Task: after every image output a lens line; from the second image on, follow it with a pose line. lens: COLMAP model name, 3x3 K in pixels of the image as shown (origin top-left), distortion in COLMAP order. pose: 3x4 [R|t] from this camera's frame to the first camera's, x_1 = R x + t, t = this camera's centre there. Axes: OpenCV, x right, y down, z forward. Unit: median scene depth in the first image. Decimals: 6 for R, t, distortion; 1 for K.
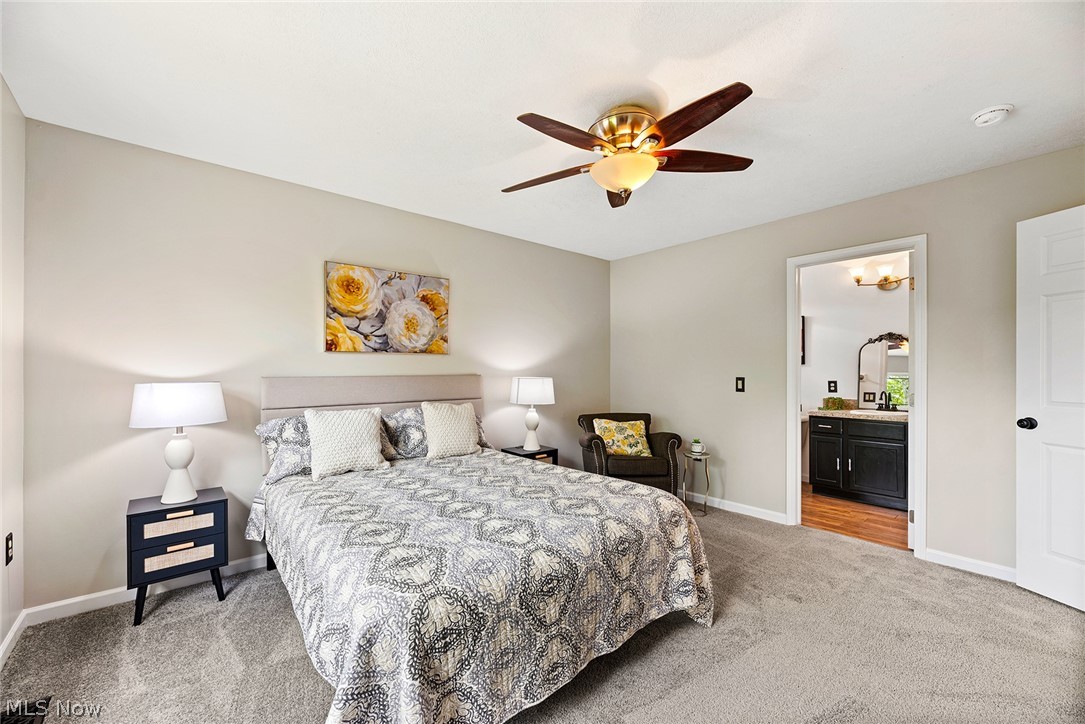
lens RADIAL K [[439.2, 0, 545.8], [0, 439.2, 364.5], [0, 0, 1]] dist [-0.003493, -0.000222]
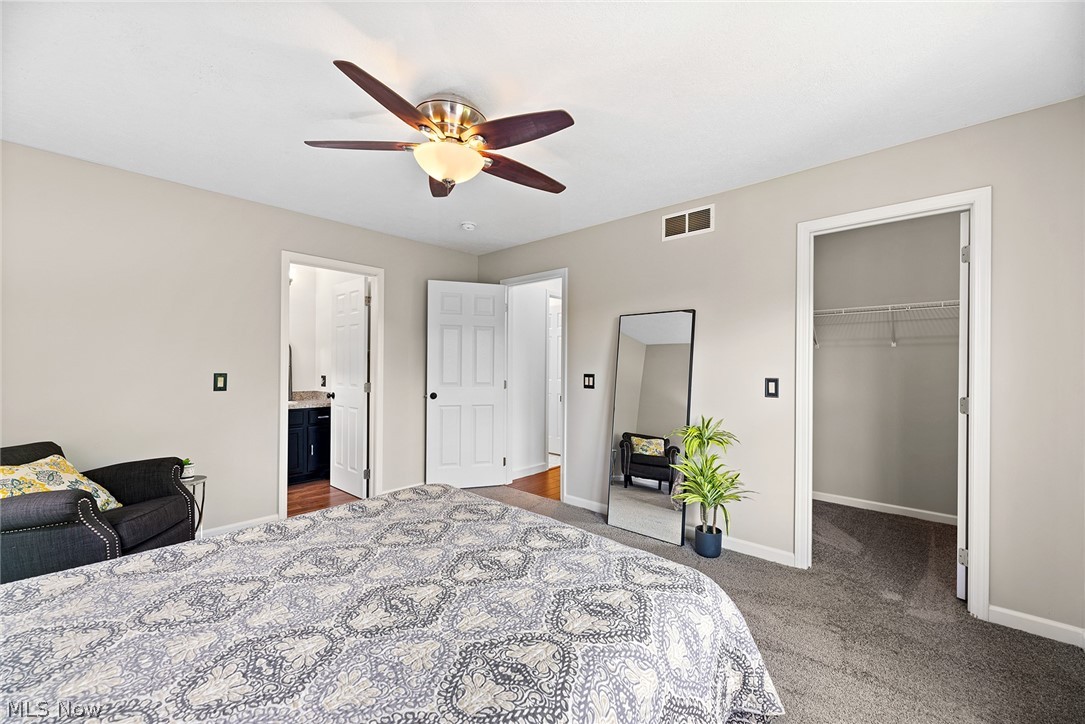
lens RADIAL K [[439.2, 0, 545.8], [0, 439.2, 368.6], [0, 0, 1]] dist [-0.003493, -0.000222]
pose [[-0.138619, -0.004544, 0.990335, -0.799767], [-0.013710, 0.999902, 0.002669, 0.014446], [-0.990251, -0.013208, -0.138668, 0.911437]]
